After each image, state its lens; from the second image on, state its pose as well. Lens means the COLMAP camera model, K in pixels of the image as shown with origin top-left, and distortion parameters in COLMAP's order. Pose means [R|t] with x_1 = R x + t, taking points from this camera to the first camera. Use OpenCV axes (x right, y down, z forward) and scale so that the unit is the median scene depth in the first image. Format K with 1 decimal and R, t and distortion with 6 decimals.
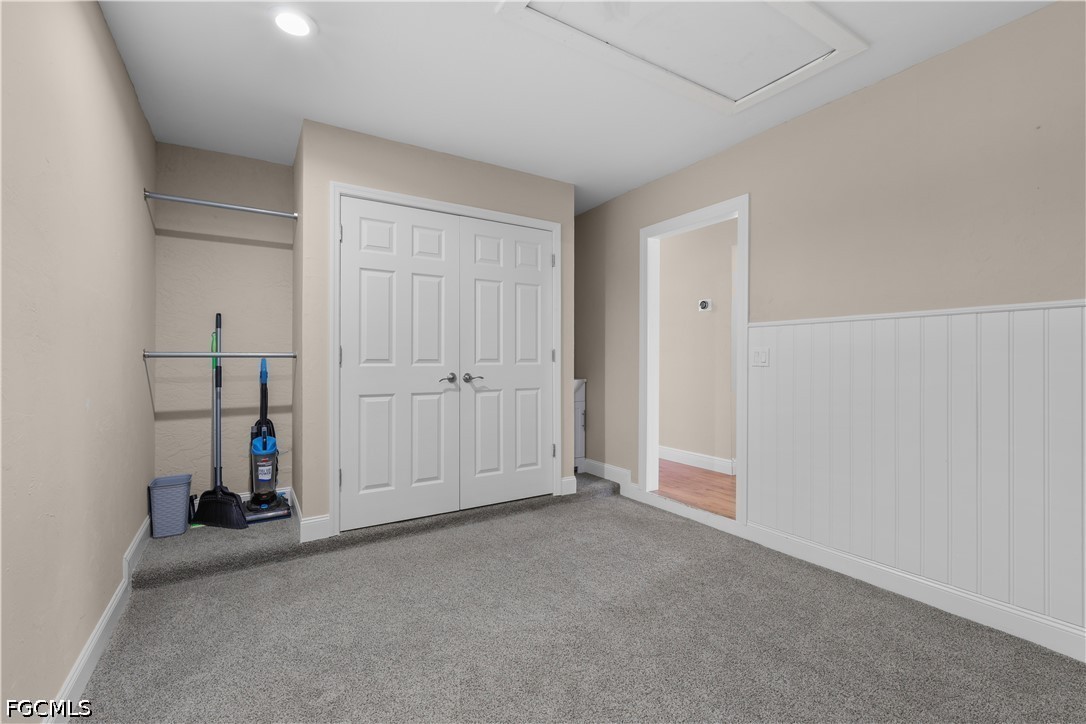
lens RADIAL K [[475.6, 0, 549.2], [0, 475.6, 360.0], [0, 0, 1]] dist [-0.000944, 0.000273]
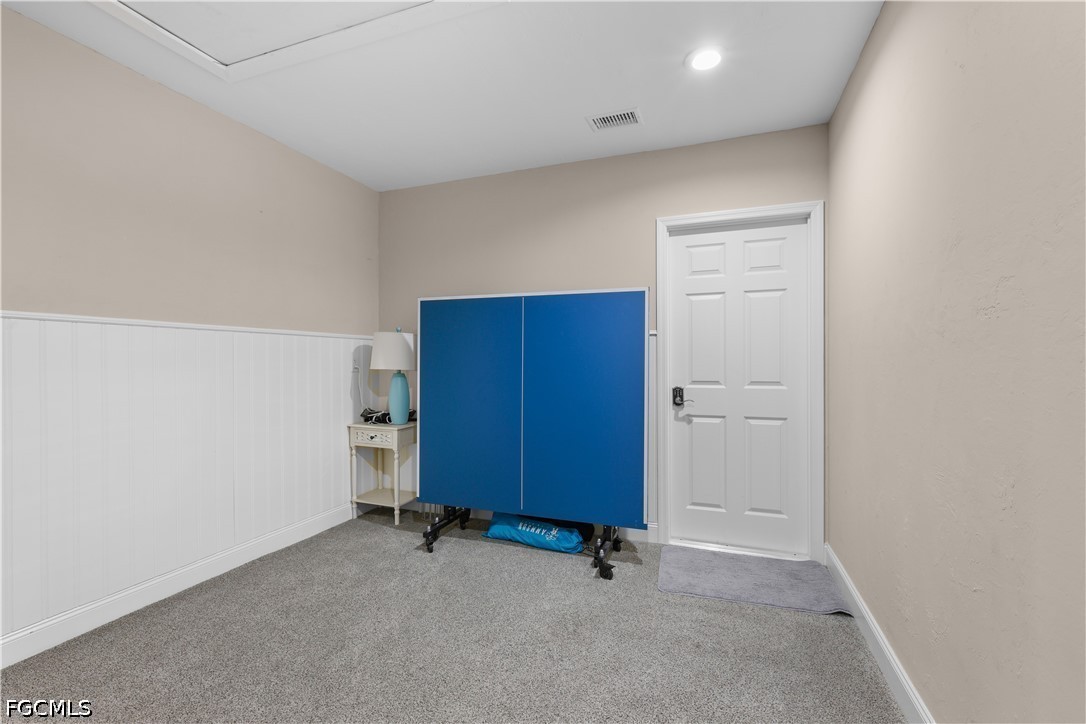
lens RADIAL K [[475.6, 0, 546.6], [0, 475.6, 359.9], [0, 0, 1]] dist [-0.000944, 0.000273]
pose [[-0.607222, -0.000038, 0.794532, -0.582763], [0.007003, 0.999961, 0.005399, -0.022156], [-0.794501, 0.008843, -0.607198, 0.958996]]
